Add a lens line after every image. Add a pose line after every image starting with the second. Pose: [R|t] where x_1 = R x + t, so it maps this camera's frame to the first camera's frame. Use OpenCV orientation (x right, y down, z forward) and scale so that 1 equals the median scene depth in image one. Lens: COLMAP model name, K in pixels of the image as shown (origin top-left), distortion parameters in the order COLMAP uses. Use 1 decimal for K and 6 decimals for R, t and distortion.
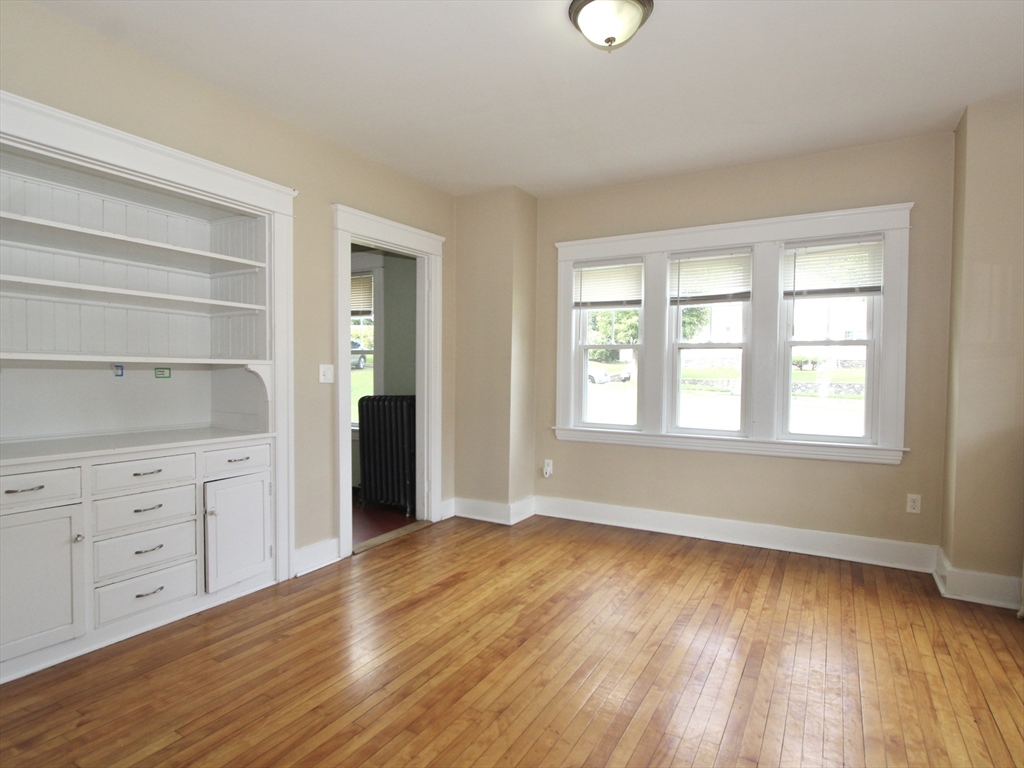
lens RADIAL K [[554.8, 0, 517.4], [0, 554.8, 384.8], [0, 0, 1]] dist [-0.028351, 0.000711]
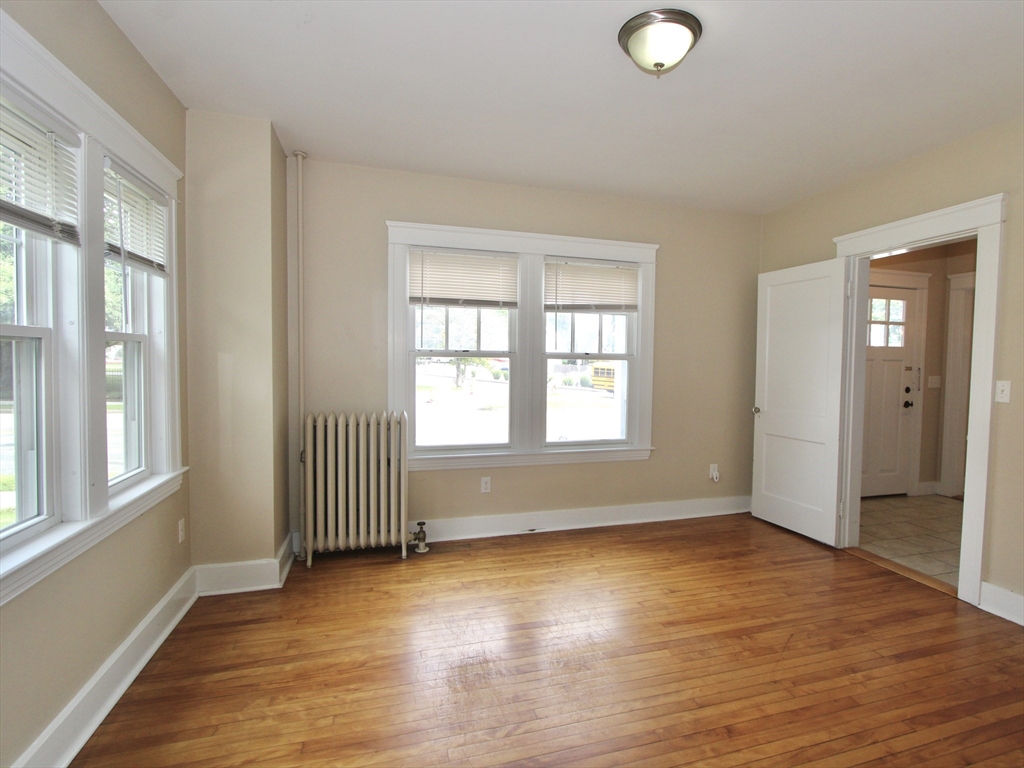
lens RADIAL K [[554.8, 0, 517.4], [0, 554.8, 384.8], [0, 0, 1]] dist [-0.028351, 0.000711]
pose [[-0.729925, -0.041364, 0.682275, -0.327946], [0.004115, 0.997883, 0.064901, -0.090410], [-0.683515, 0.050180, -0.728209, 1.744934]]
